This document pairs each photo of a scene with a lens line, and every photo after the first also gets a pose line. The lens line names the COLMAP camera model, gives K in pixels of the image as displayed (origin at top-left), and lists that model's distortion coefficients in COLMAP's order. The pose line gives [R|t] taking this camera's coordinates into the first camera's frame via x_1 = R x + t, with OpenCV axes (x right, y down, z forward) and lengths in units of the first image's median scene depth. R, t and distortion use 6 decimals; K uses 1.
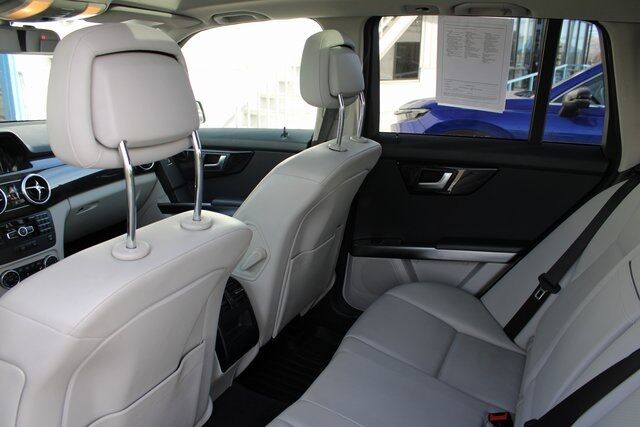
lens RADIAL K [[539.6, 0, 320.0], [0, 539.6, 213.5], [0, 0, 1]] dist [-0.159735, 0.157632]
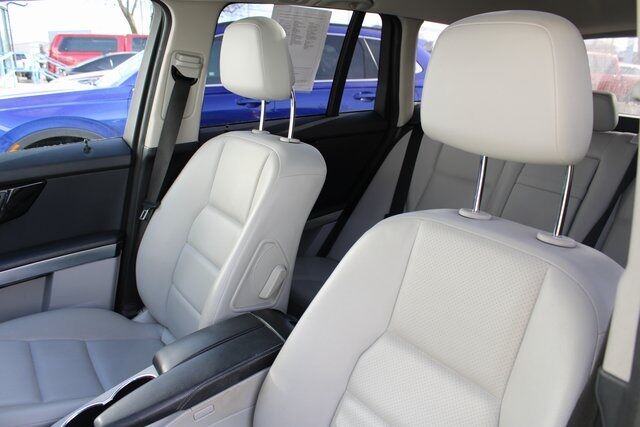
lens RADIAL K [[539.6, 0, 320.0], [0, 539.6, 213.5], [0, 0, 1]] dist [-0.159735, 0.157632]
pose [[0.518846, -0.260055, 0.814352, -0.644090], [0.241824, 0.958346, 0.151965, -0.112720], [-0.819951, 0.118083, 0.560122, 0.374380]]
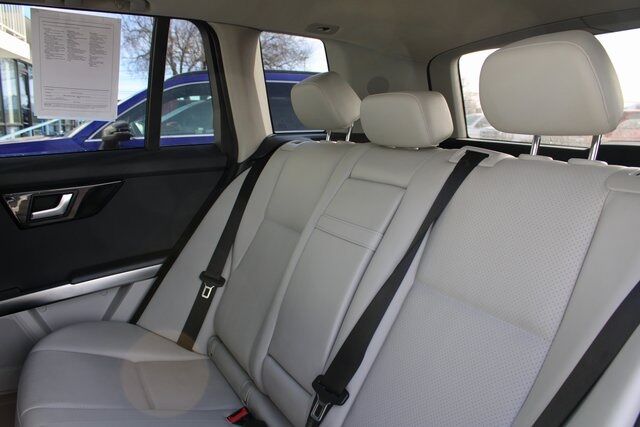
lens RADIAL K [[539.6, 0, 320.0], [0, 539.6, 213.5], [0, 0, 1]] dist [-0.159735, 0.157632]
pose [[0.618548, -0.157158, 0.769870, -0.174780], [0.238401, 0.971144, 0.006703, 0.049015], [-0.748708, 0.179391, 0.638166, 0.163564]]
